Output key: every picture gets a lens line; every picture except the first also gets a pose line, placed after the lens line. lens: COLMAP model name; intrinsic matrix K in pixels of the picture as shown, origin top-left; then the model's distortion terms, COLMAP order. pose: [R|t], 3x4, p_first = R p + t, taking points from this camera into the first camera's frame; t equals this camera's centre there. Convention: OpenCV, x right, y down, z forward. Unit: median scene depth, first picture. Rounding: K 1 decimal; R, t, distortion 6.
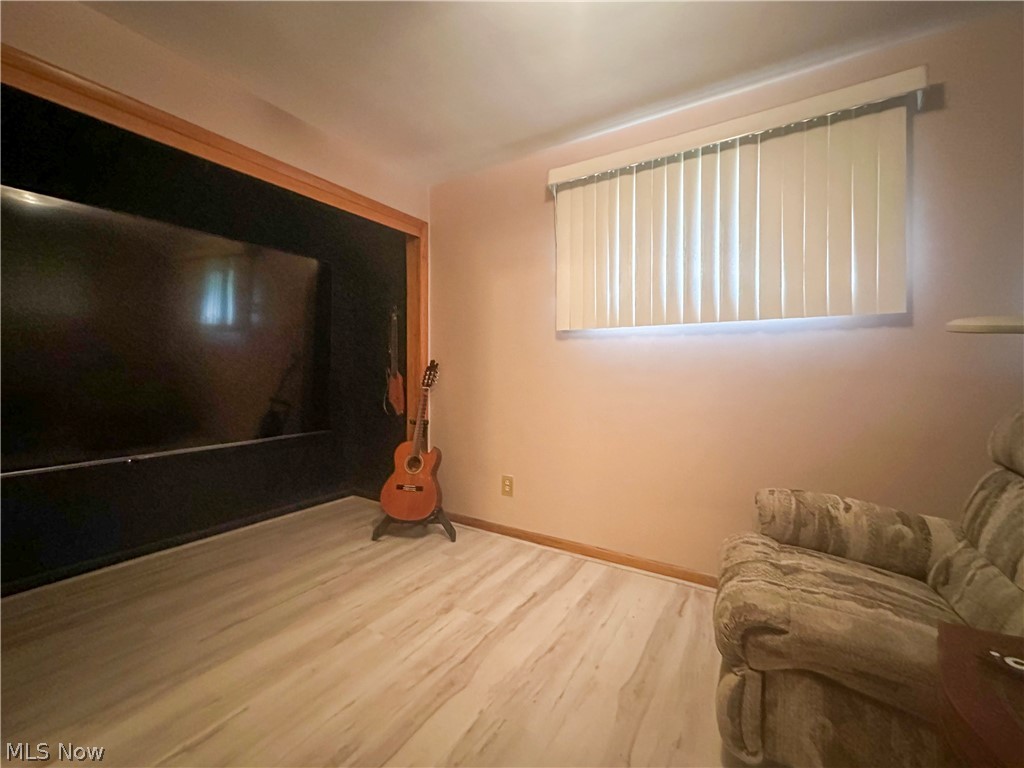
lens RADIAL K [[416.1, 0, 509.6], [0, 416.1, 364.6], [0, 0, 1]] dist [-0.020885, 0.000217]
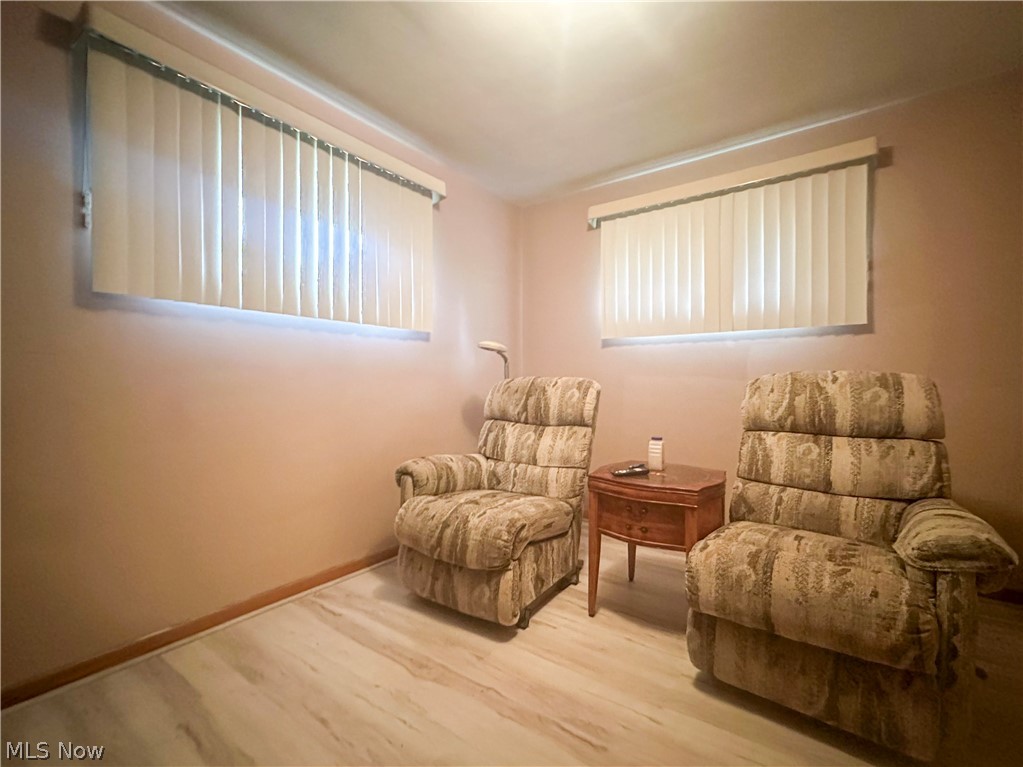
lens RADIAL K [[451.9, 0, 514.1], [0, 451.9, 368.7], [0, 0, 1]] dist [-0.000331, -0.000606]
pose [[0.048735, 0.013125, 0.998725, -0.891087], [-0.021857, 0.999688, -0.012071, 0.030594], [-0.998573, -0.021241, 0.049007, 0.733360]]
